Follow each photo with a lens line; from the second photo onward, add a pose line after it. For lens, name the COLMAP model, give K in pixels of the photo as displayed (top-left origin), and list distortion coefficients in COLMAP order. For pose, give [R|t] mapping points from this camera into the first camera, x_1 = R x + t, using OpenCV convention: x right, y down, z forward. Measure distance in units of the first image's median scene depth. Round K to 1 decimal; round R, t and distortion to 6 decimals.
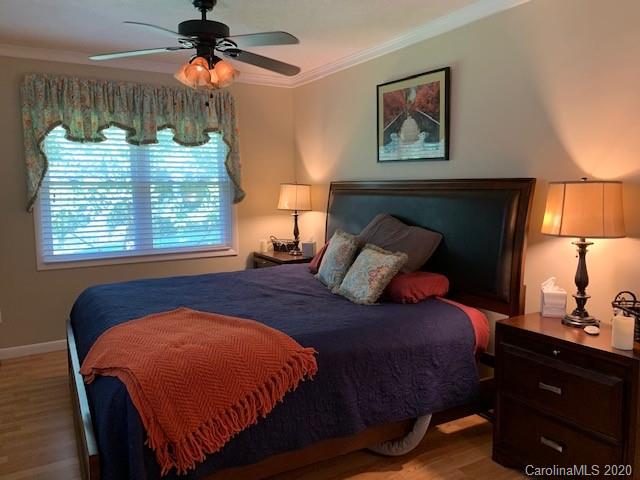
lens RADIAL K [[493.2, 0, 318.8], [0, 493.2, 235.4], [0, 0, 1]] dist [0.052354, -0.066088]
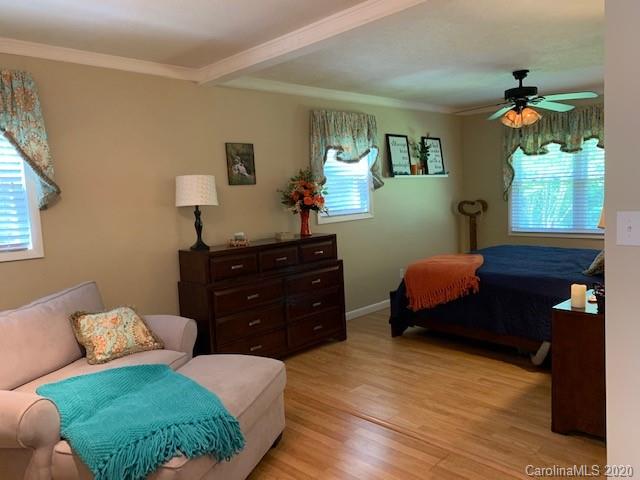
lens RADIAL K [[493.2, 0, 318.8], [0, 493.2, 235.4], [0, 0, 1]] dist [0.052354, -0.066088]
pose [[0.262571, 0.083531, -0.961290, 0.847989], [-0.048767, 0.996122, 0.073237, -0.020630], [0.963679, 0.027650, 0.265627, -0.048600]]
